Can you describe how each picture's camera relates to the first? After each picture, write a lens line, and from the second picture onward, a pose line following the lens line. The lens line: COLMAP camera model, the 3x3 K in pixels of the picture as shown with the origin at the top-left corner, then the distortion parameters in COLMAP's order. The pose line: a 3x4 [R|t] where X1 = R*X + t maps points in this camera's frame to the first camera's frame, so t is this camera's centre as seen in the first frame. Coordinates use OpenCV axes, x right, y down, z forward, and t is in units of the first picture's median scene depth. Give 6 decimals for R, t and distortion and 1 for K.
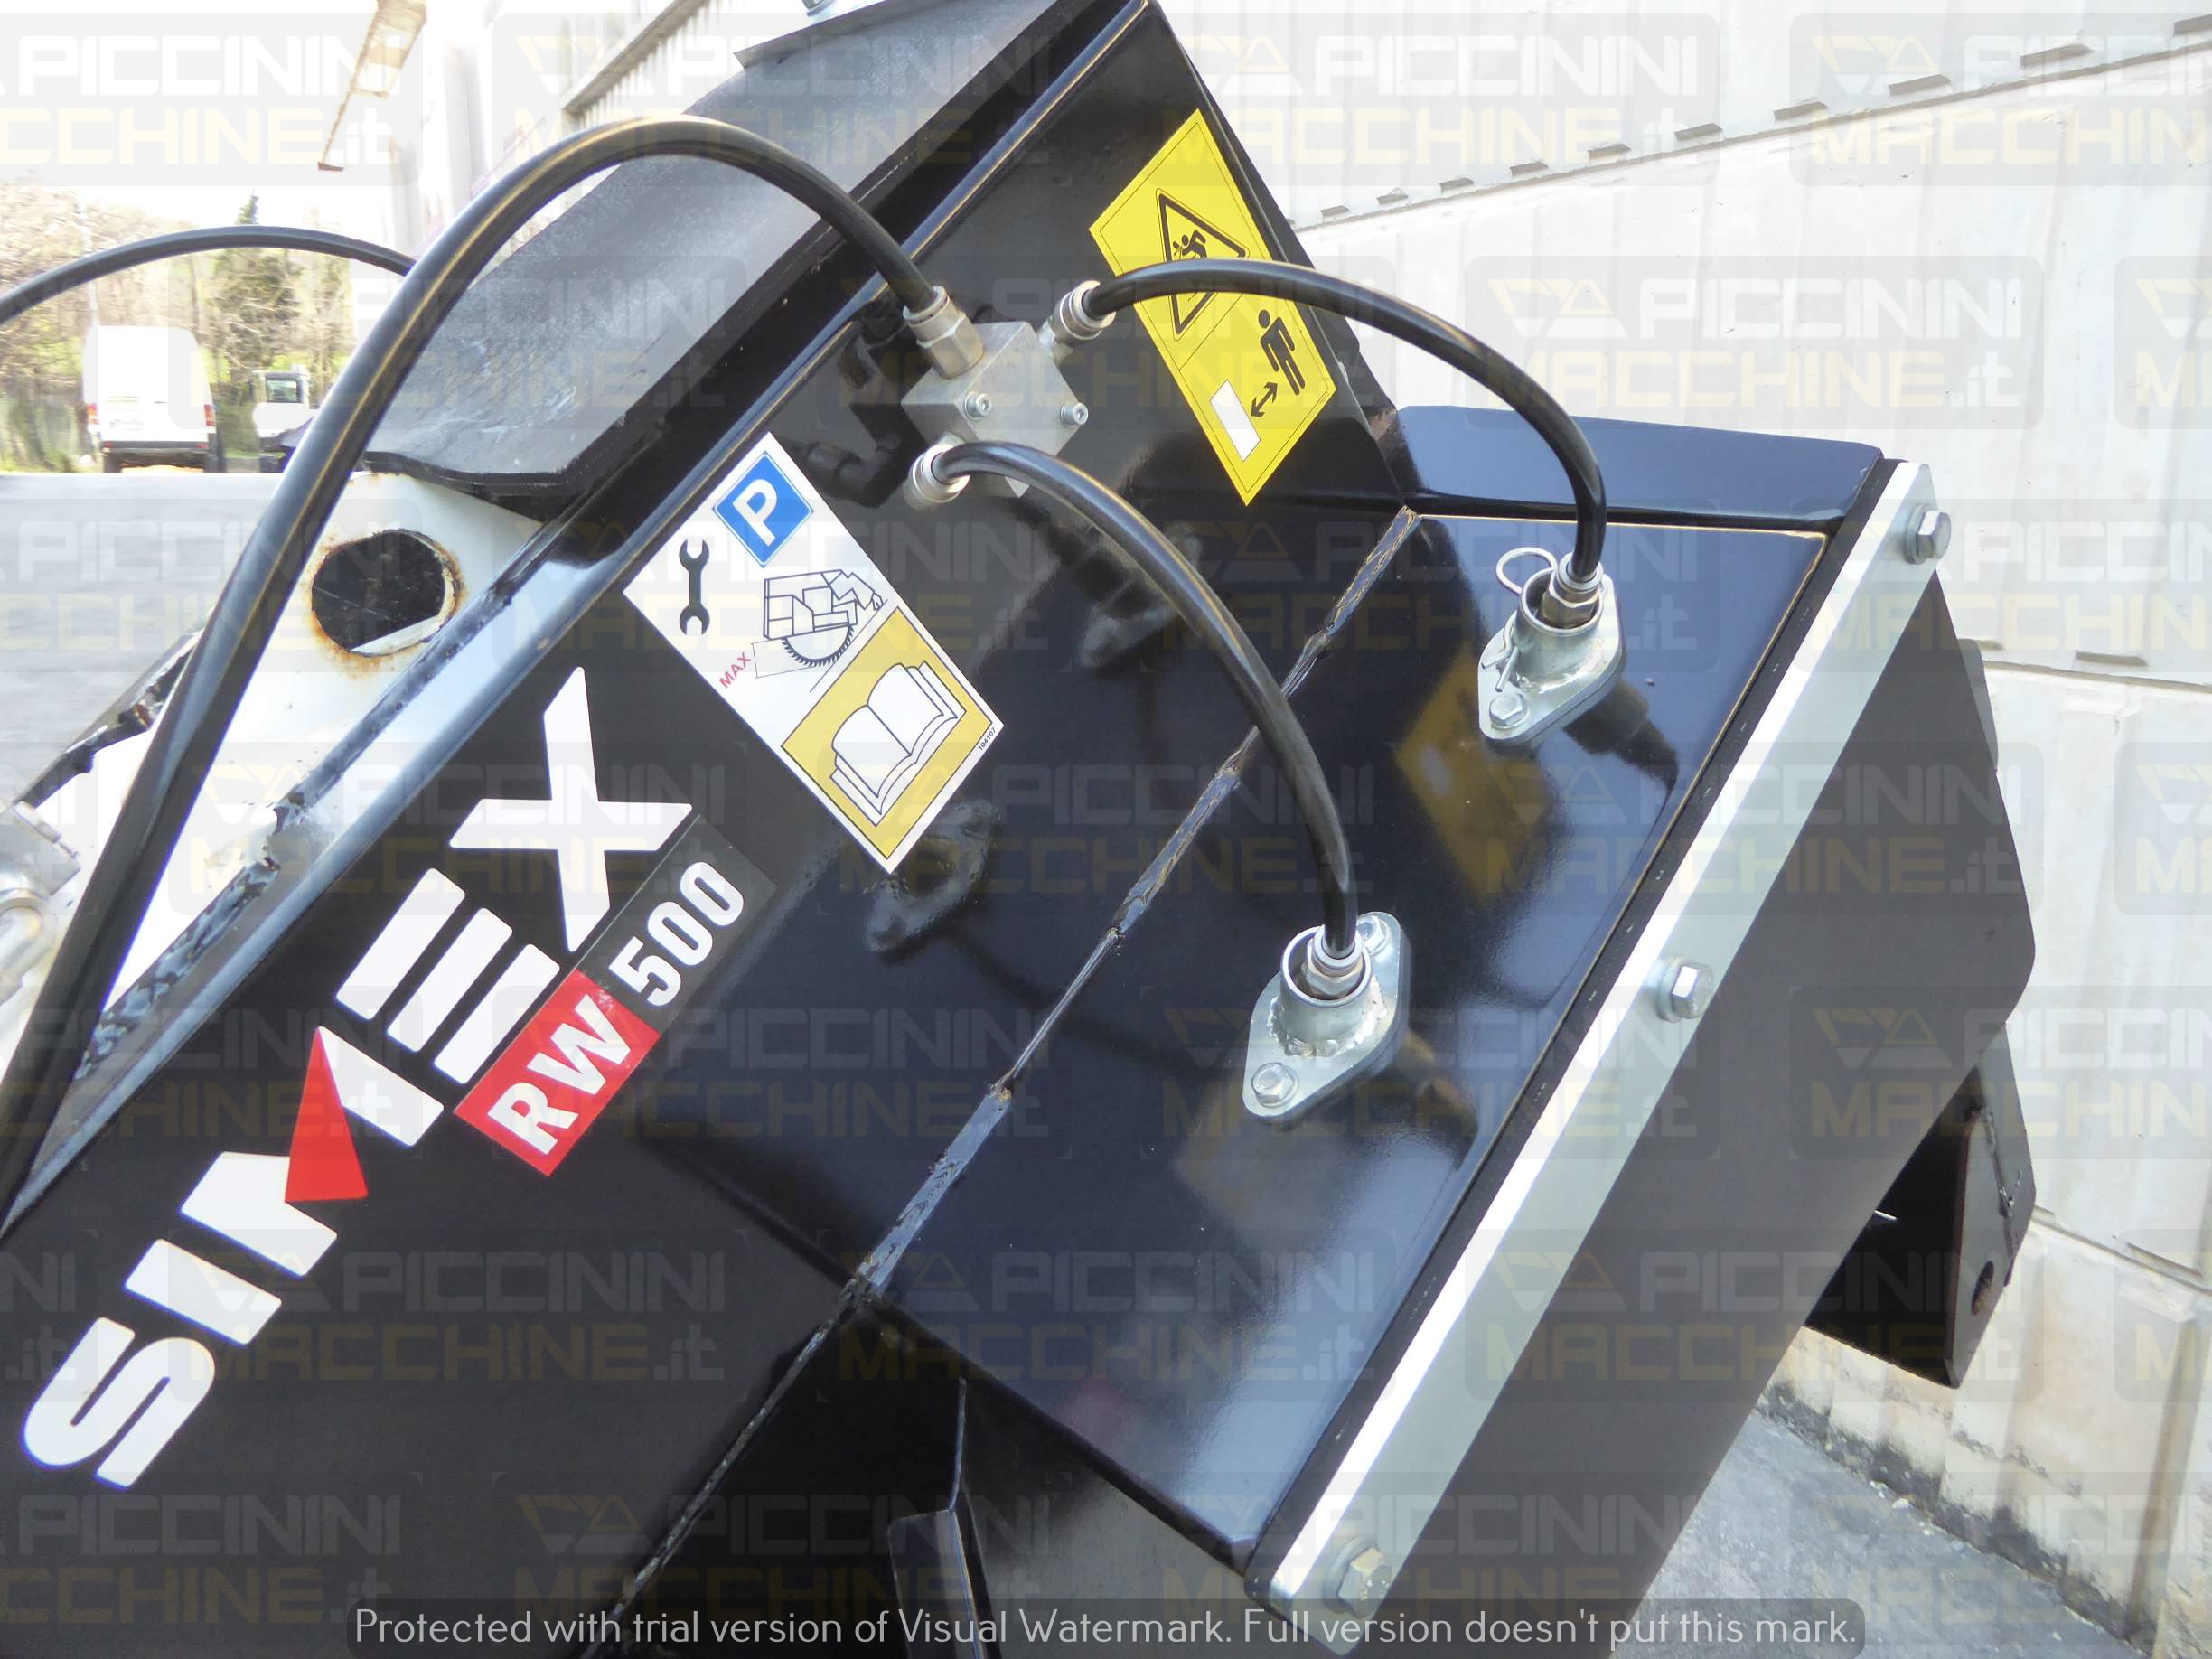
lens RADIAL K [[1580.2, 0, 1090.1], [0, 1580.2, 818.5], [0, 0, 1]] dist [-0.011985, -0.006623]
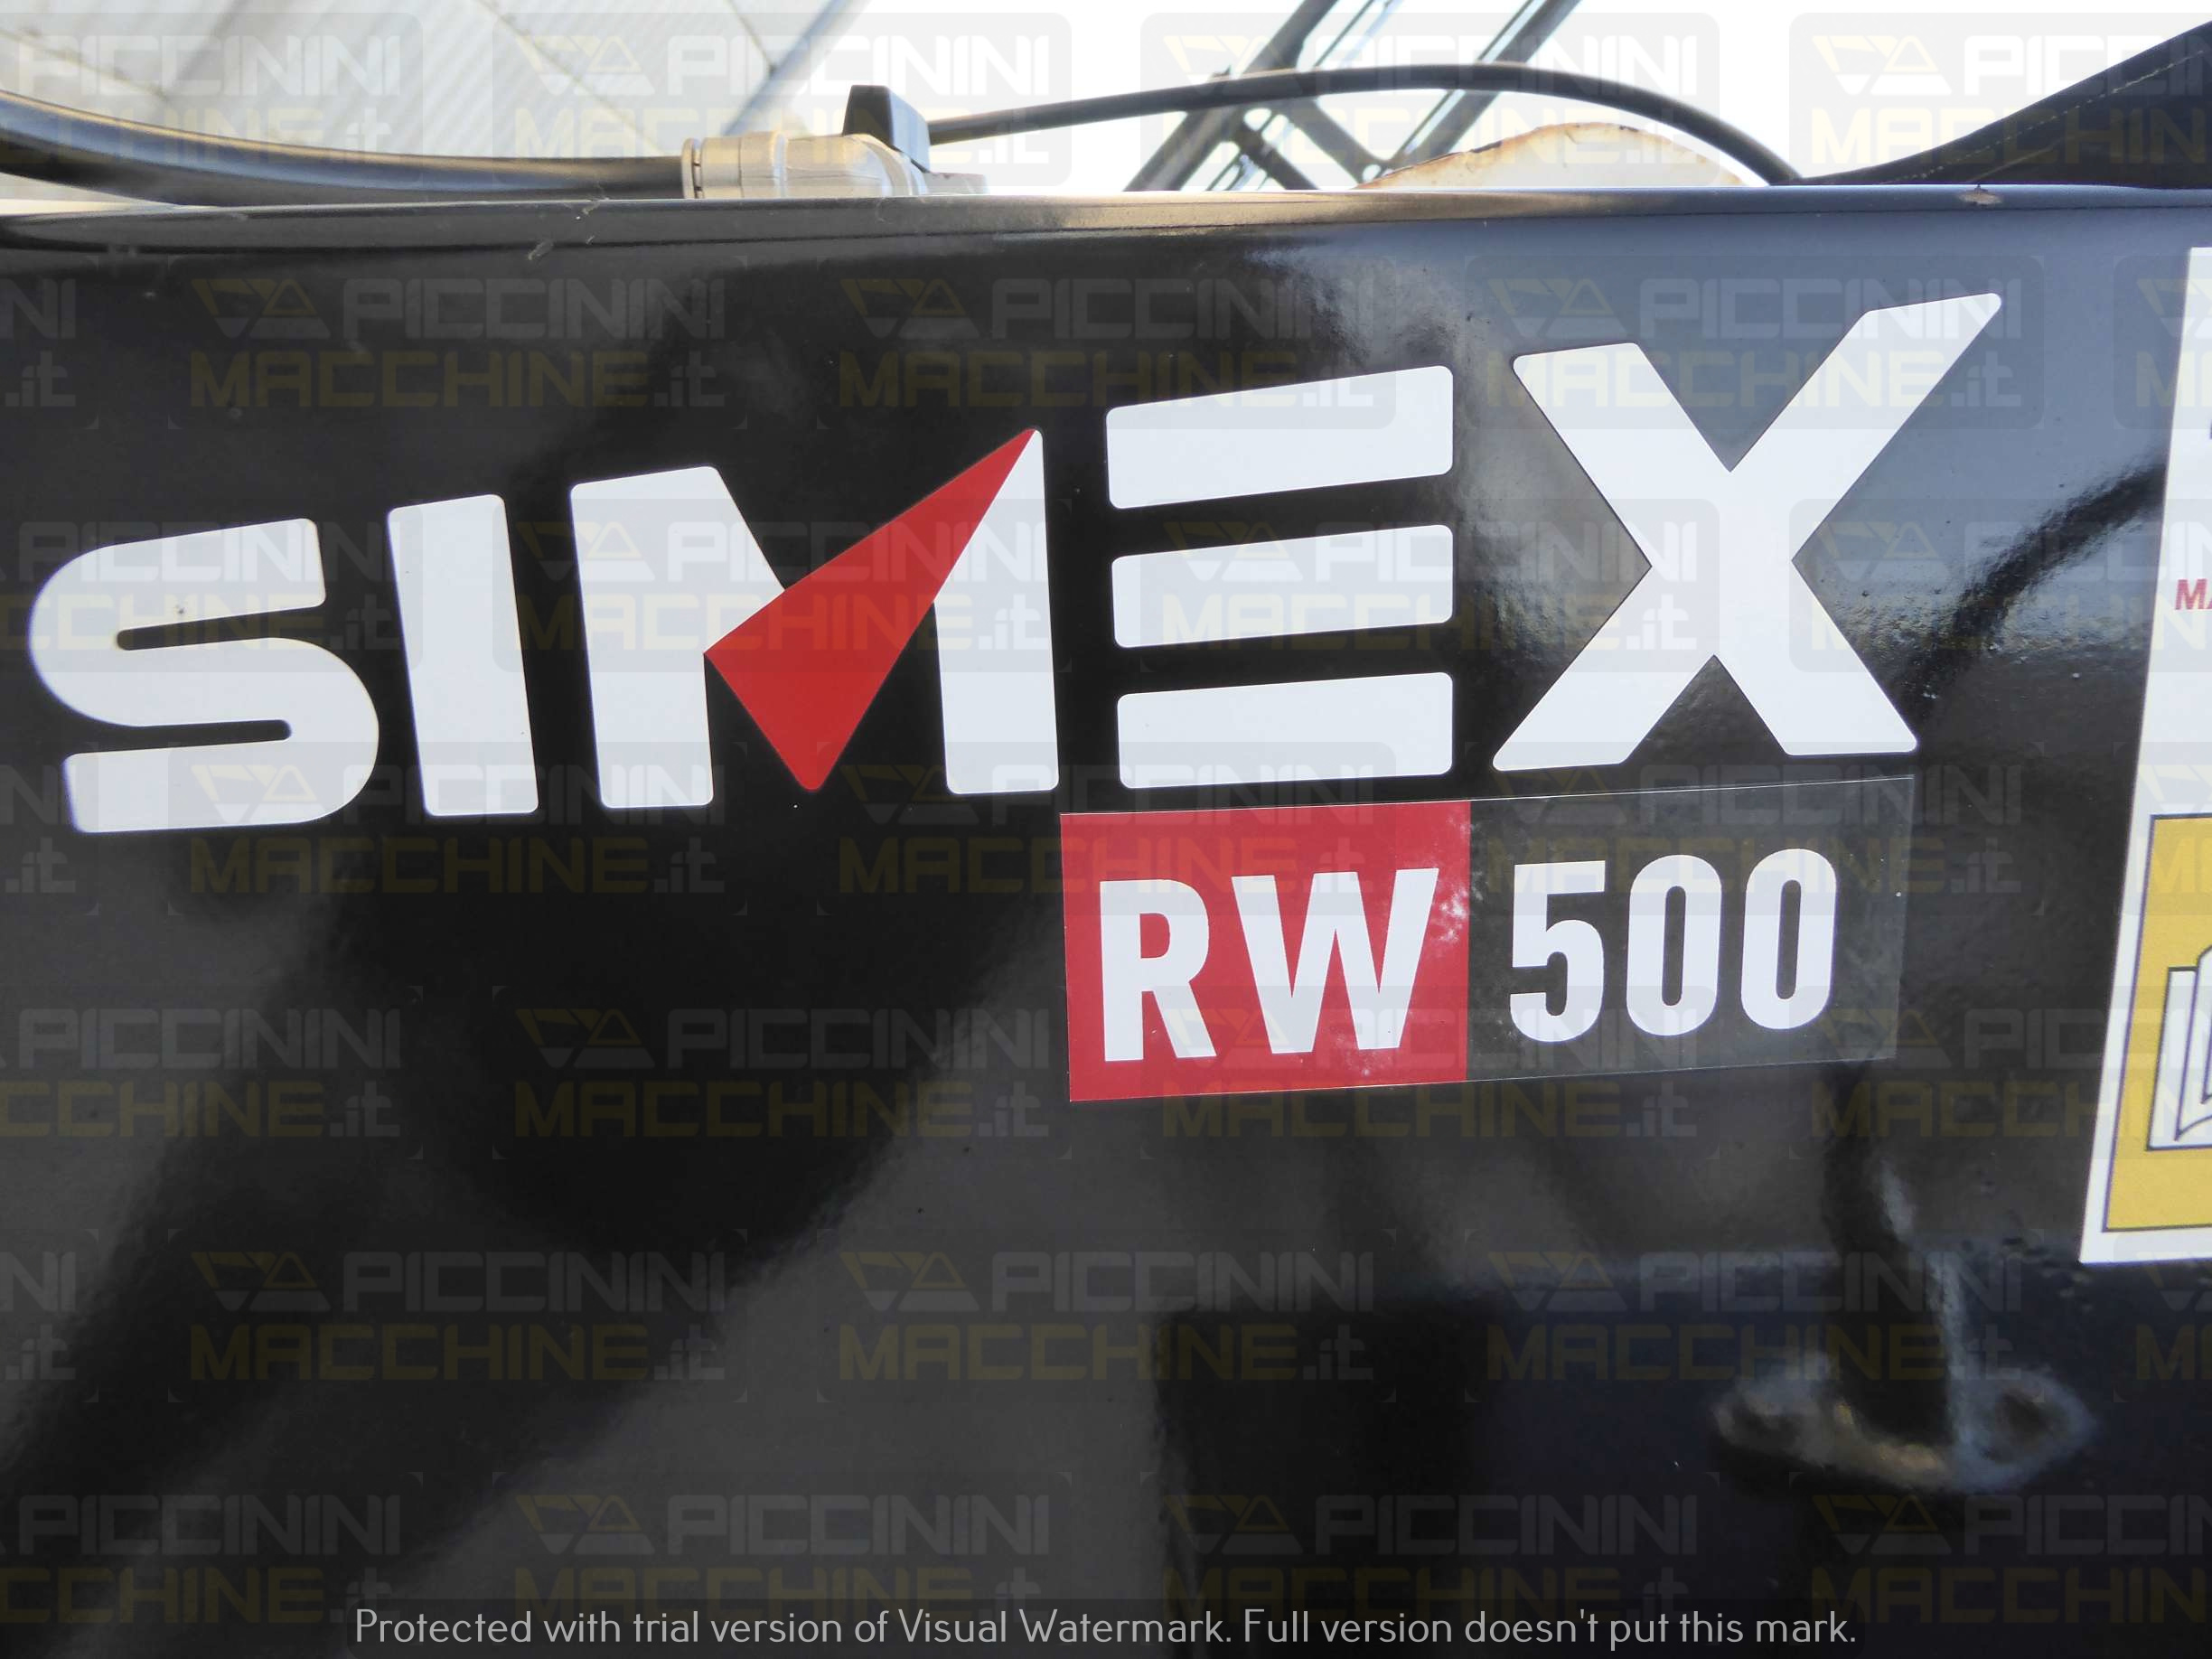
lens RADIAL K [[1580.2, 0, 1090.1], [0, 1580.2, 818.5], [0, 0, 1]] dist [-0.011985, -0.006623]
pose [[0.613229, 0.595159, -0.519361, -0.162251], [-0.736215, 0.668902, -0.102752, 0.217624], [0.286248, 0.445372, 0.848355, 0.603331]]
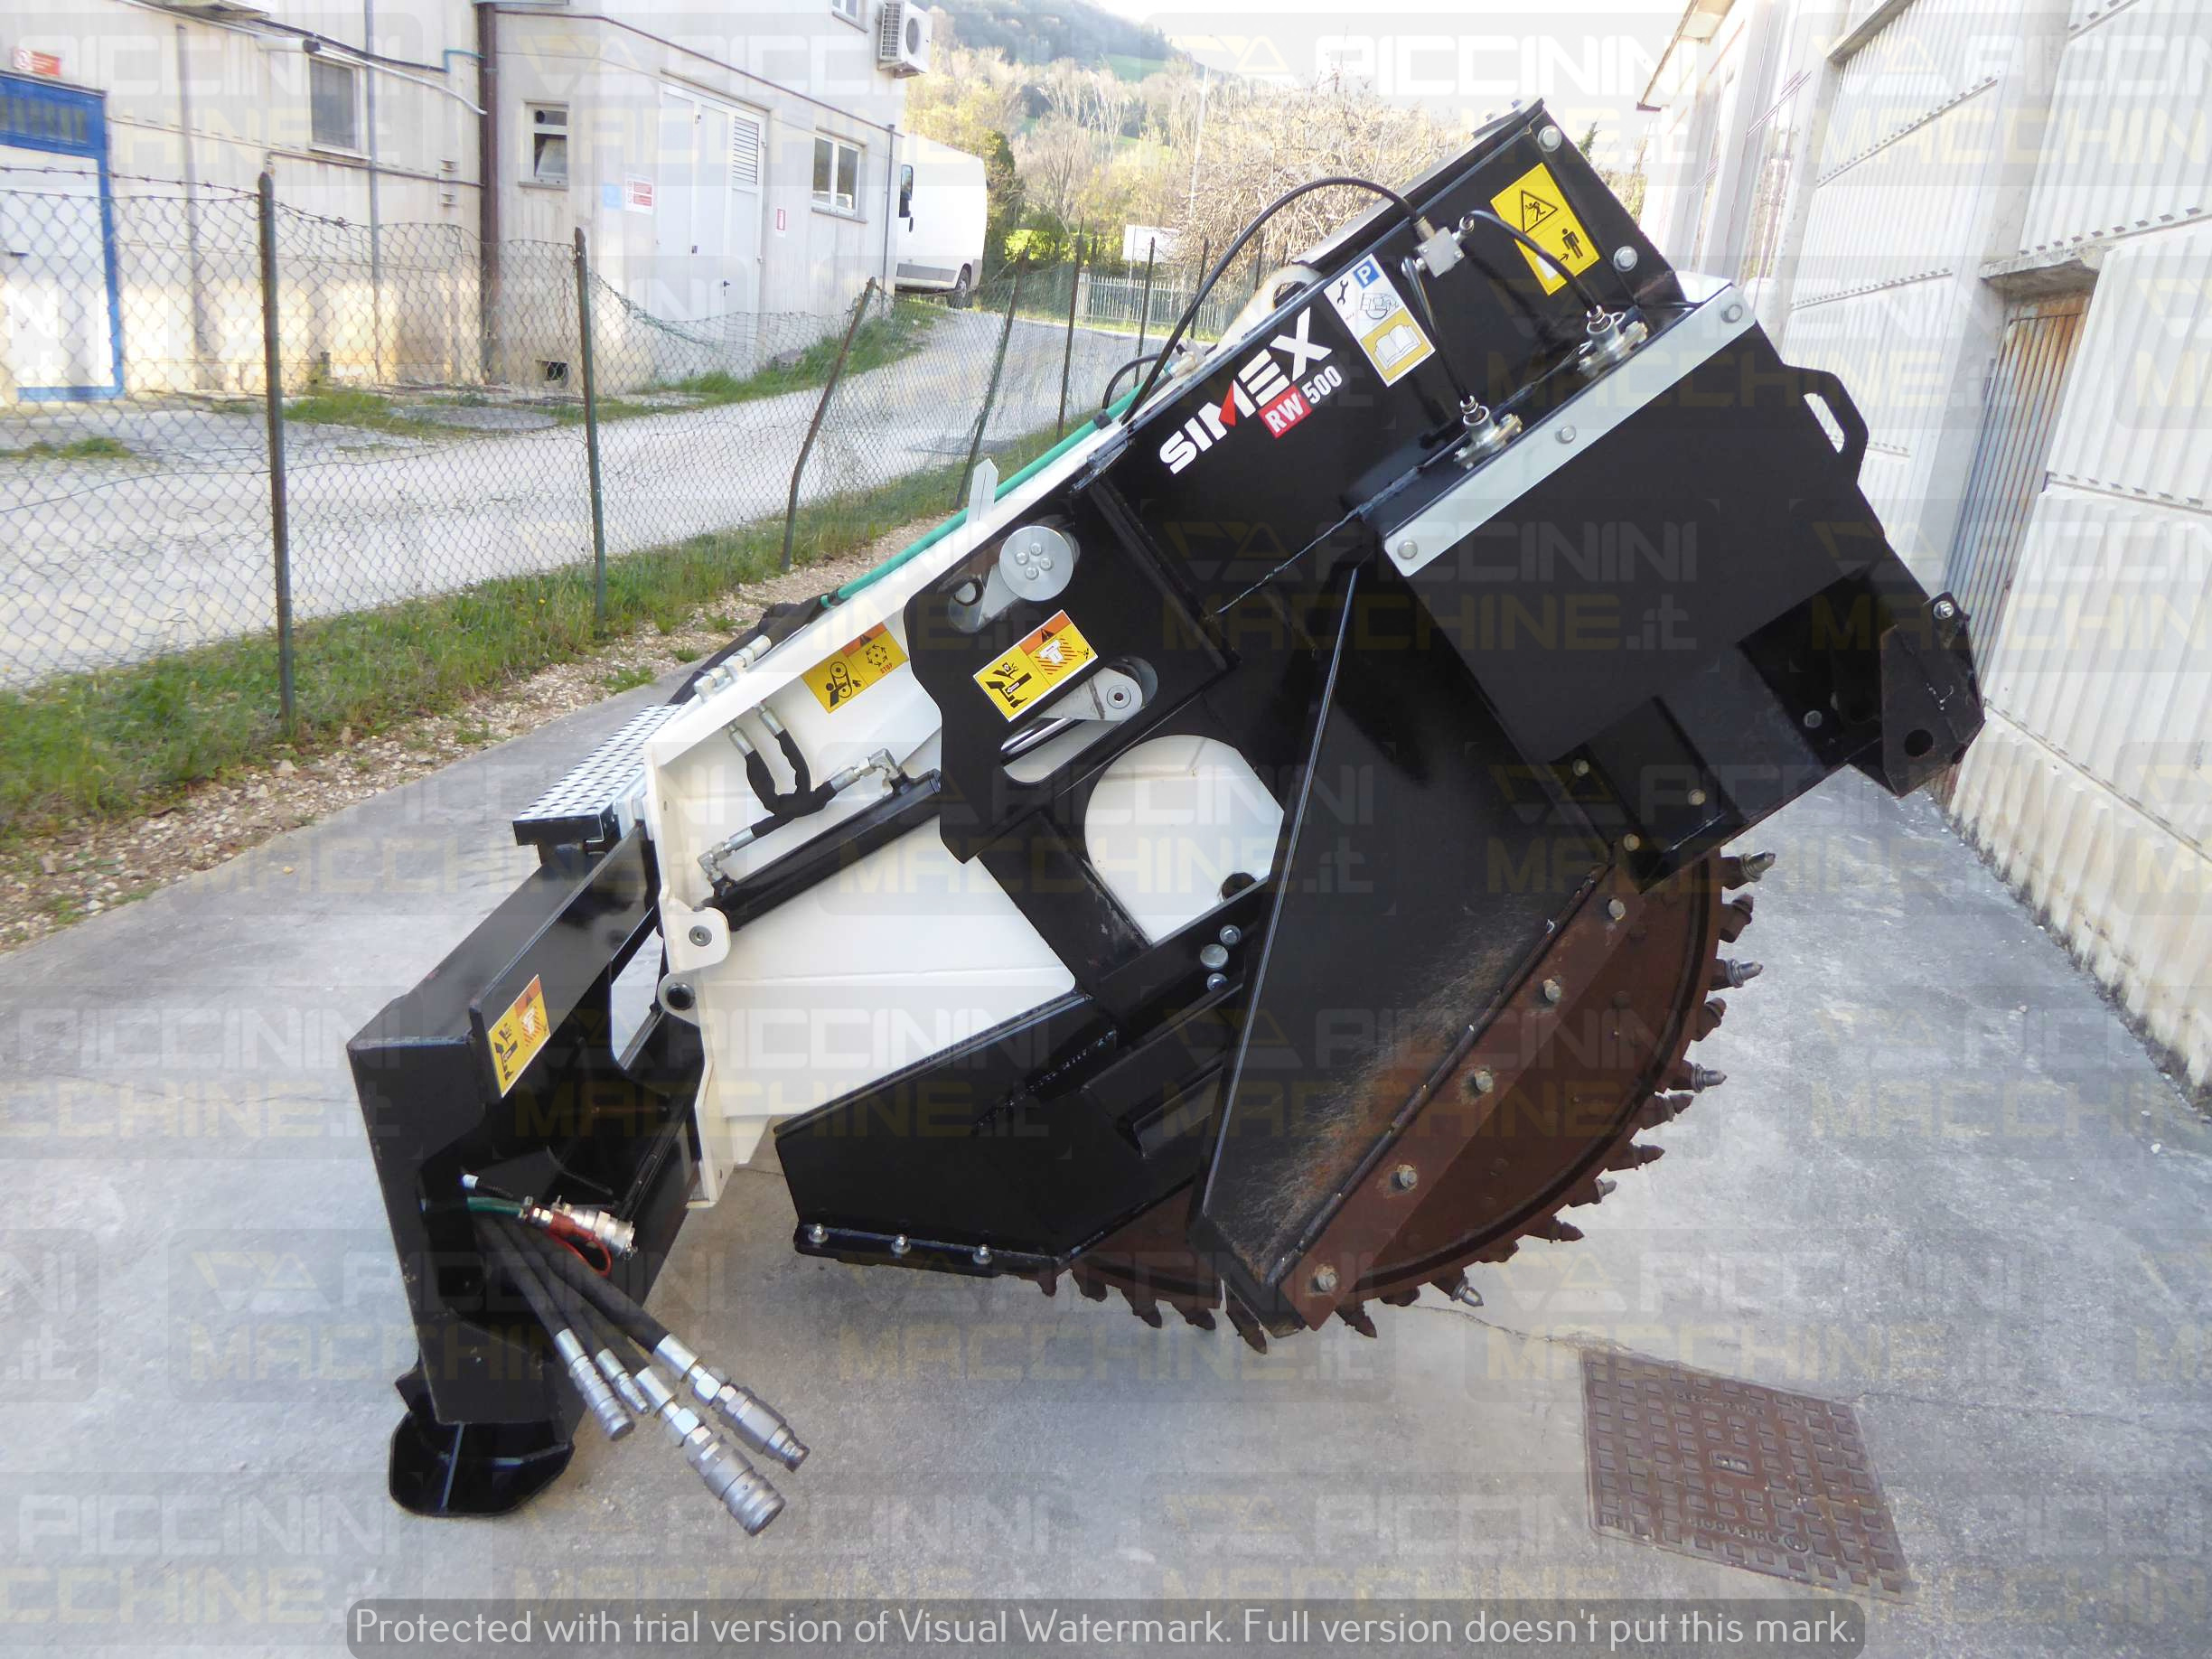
lens RADIAL K [[1575.1, 0, 1106.0], [0, 1575.1, 829.5], [0, 0, 1]] dist [0.000800, -0.002938]
pose [[0.739989, 0.264094, -0.618604, 2.103719], [-0.238681, 0.962944, 0.125583, 0.794794], [0.628846, 0.054719, 0.775602, -2.356157]]
